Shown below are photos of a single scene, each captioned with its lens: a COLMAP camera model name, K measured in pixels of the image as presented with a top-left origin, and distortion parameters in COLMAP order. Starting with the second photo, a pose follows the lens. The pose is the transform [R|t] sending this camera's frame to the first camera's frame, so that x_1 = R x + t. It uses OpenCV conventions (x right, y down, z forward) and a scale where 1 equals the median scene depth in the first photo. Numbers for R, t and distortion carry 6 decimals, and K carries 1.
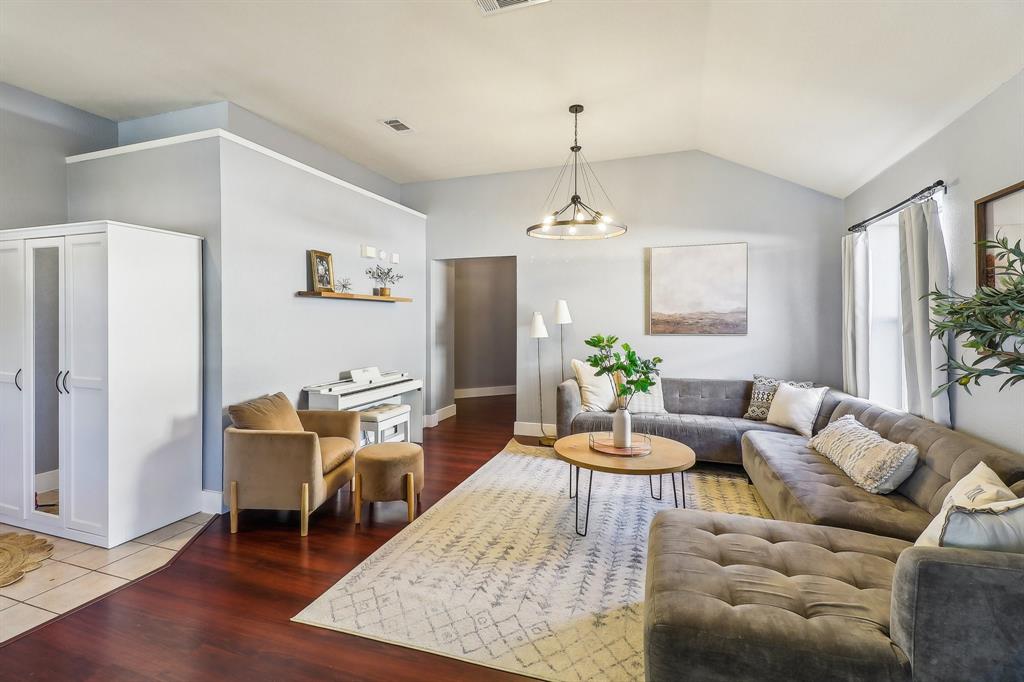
lens RADIAL K [[476.5, 0, 520.1], [0, 476.5, 319.4], [0, 0, 1]] dist [0.000497, -0.002592]
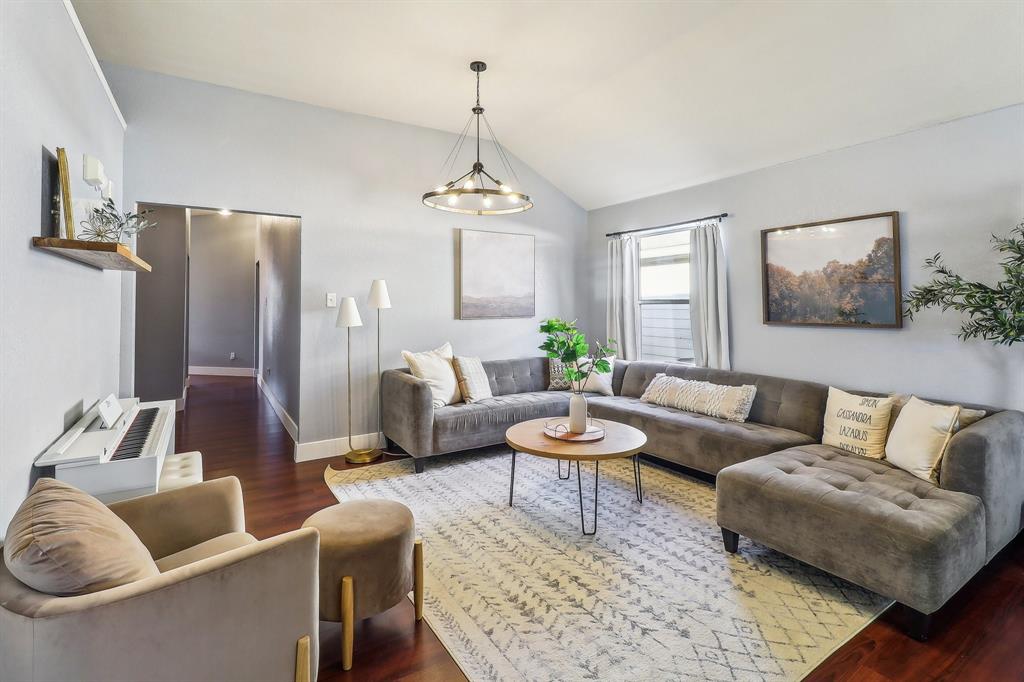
lens RADIAL K [[476.5, 0, 514.1], [0, 476.5, 295.3], [0, 0, 1]] dist [0.000497, -0.002592]
pose [[0.625779, 0.013680, 0.779880, -0.495016], [-0.000812, 0.999857, -0.016886, 0.000231], [-0.780000, 0.009934, 0.625701, 0.373141]]
